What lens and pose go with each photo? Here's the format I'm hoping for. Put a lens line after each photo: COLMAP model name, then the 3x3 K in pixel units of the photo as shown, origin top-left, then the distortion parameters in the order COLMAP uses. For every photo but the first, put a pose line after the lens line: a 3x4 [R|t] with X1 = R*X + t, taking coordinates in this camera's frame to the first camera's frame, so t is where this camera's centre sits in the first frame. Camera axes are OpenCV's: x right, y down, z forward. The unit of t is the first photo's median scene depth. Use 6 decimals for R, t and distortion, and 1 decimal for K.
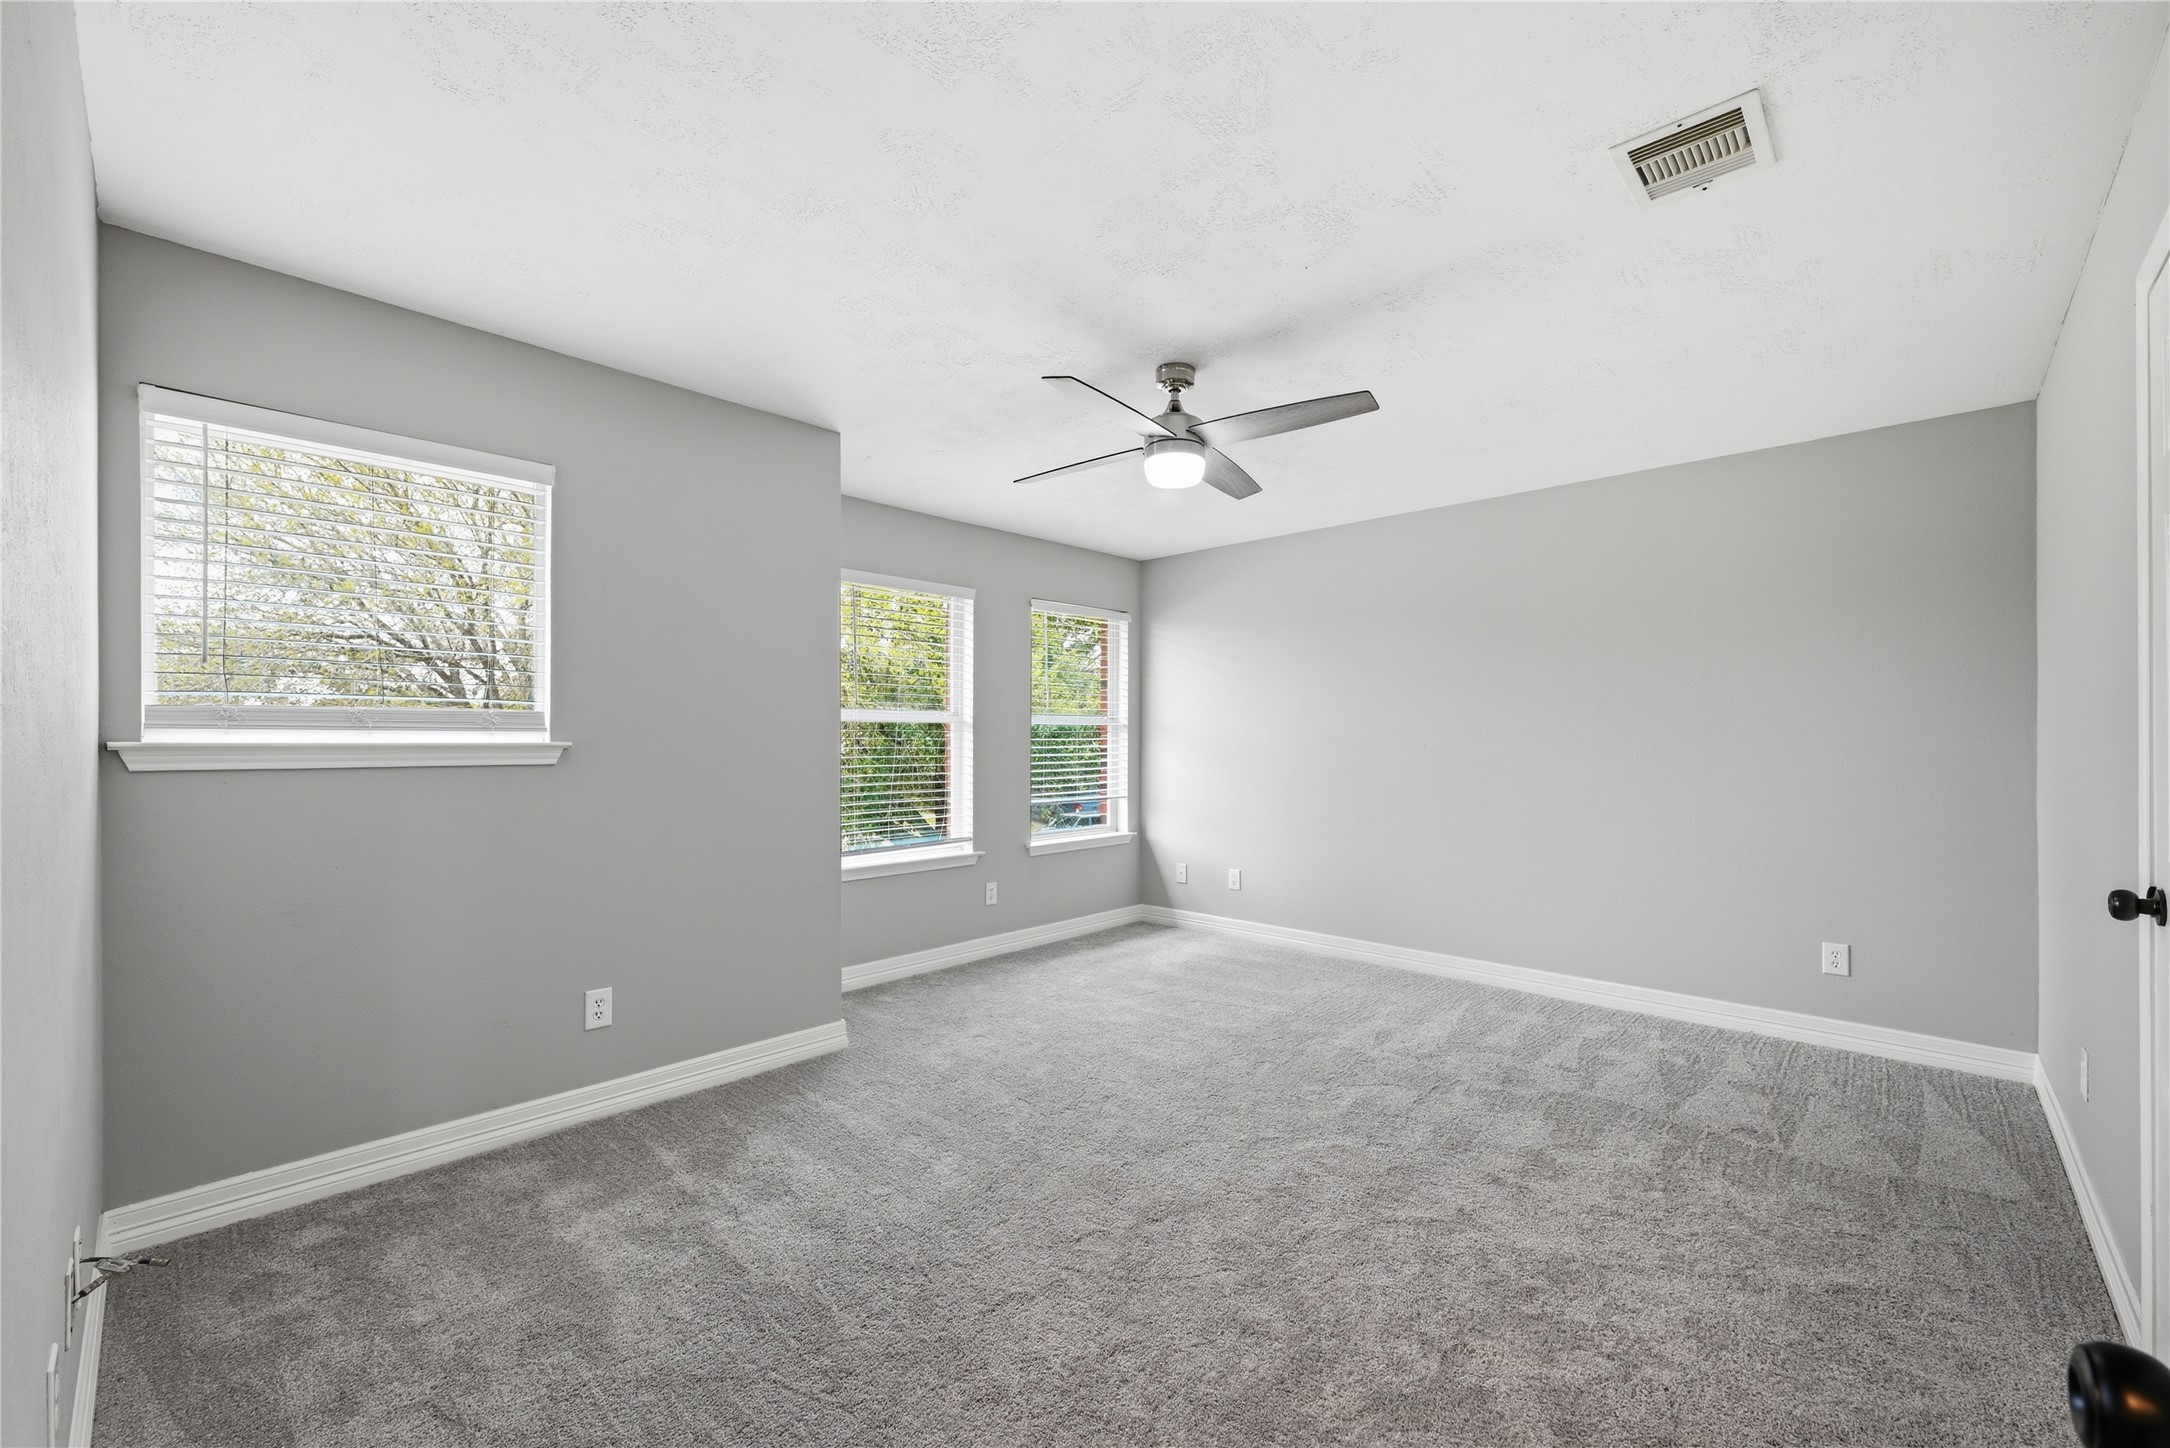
lens RADIAL K [[875.7, 0, 1083.4], [0, 875.7, 720.0], [0, 0, 1]] dist [0.007319, -0.000508]
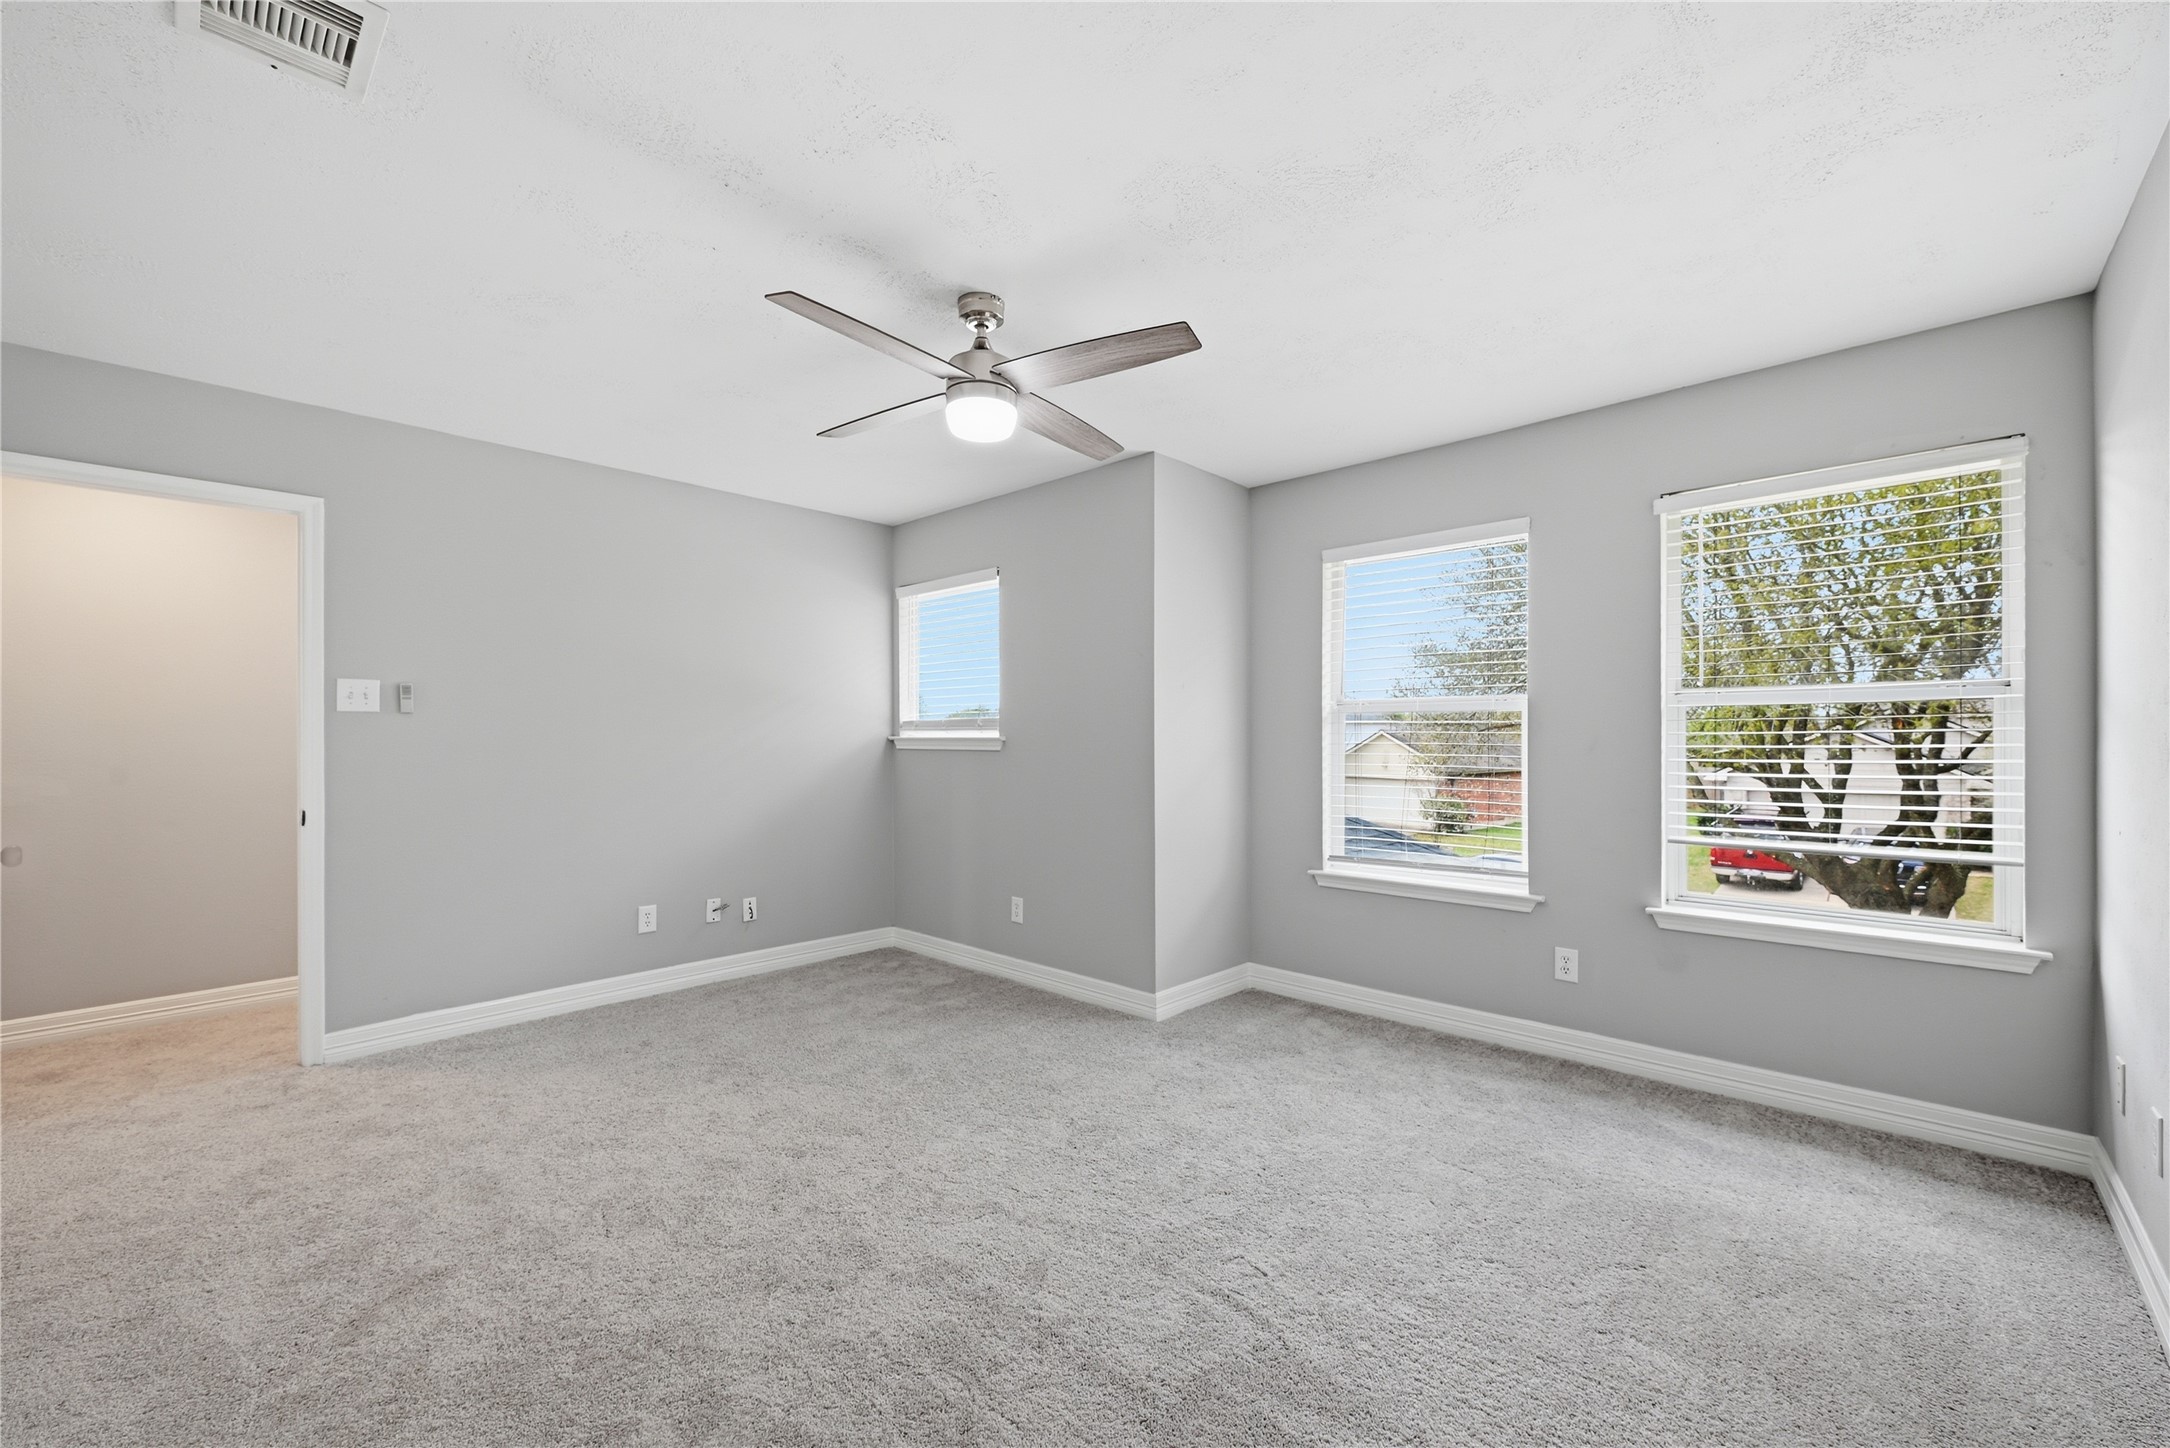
lens RADIAL K [[875.7, 0, 1083.4], [0, 875.7, 720.0], [0, 0, 1]] dist [0.007319, -0.000508]
pose [[0.006261, -0.020721, -0.999766, 0.958711], [0.025342, 0.999467, -0.020556, 0.030676], [0.999659, -0.025207, 0.006783, 1.087500]]
